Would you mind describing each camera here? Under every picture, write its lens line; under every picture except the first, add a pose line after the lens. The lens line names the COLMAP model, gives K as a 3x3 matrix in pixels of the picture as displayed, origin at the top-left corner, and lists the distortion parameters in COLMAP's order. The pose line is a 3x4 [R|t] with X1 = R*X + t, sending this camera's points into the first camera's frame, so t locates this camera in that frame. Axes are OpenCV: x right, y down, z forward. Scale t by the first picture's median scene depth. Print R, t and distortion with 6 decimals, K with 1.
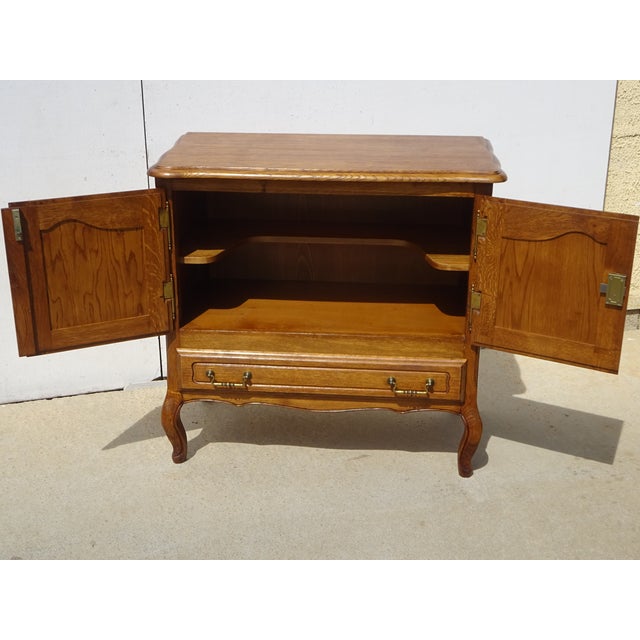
lens RADIAL K [[932.9, 0, 320.0], [0, 932.9, 320.0], [0, 0, 1]] dist [0.018414, -0.028593]
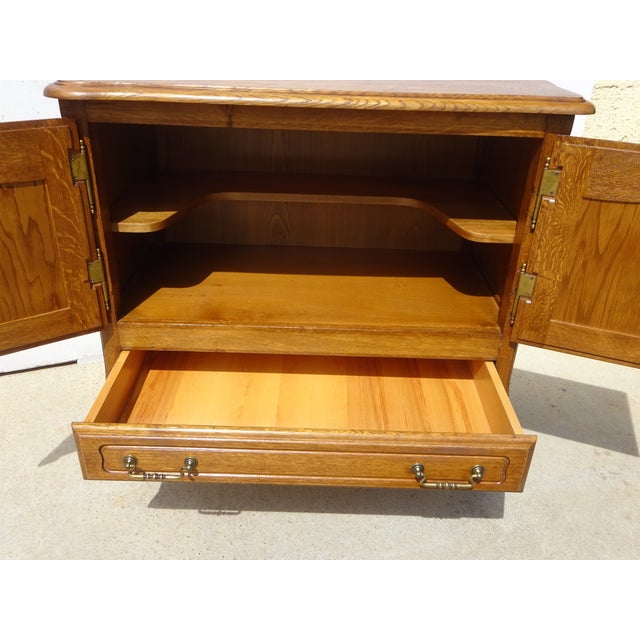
lens RADIAL K [[603.0, 0, 320.0], [0, 603.0, 320.0], [0, 0, 1]] dist [0.002870, 0.000860]
pose [[0.995643, -0.015792, 0.091898, -0.036275], [0.003910, 0.991758, 0.128067, -0.052973], [-0.093163, -0.127149, 0.987499, 0.528304]]
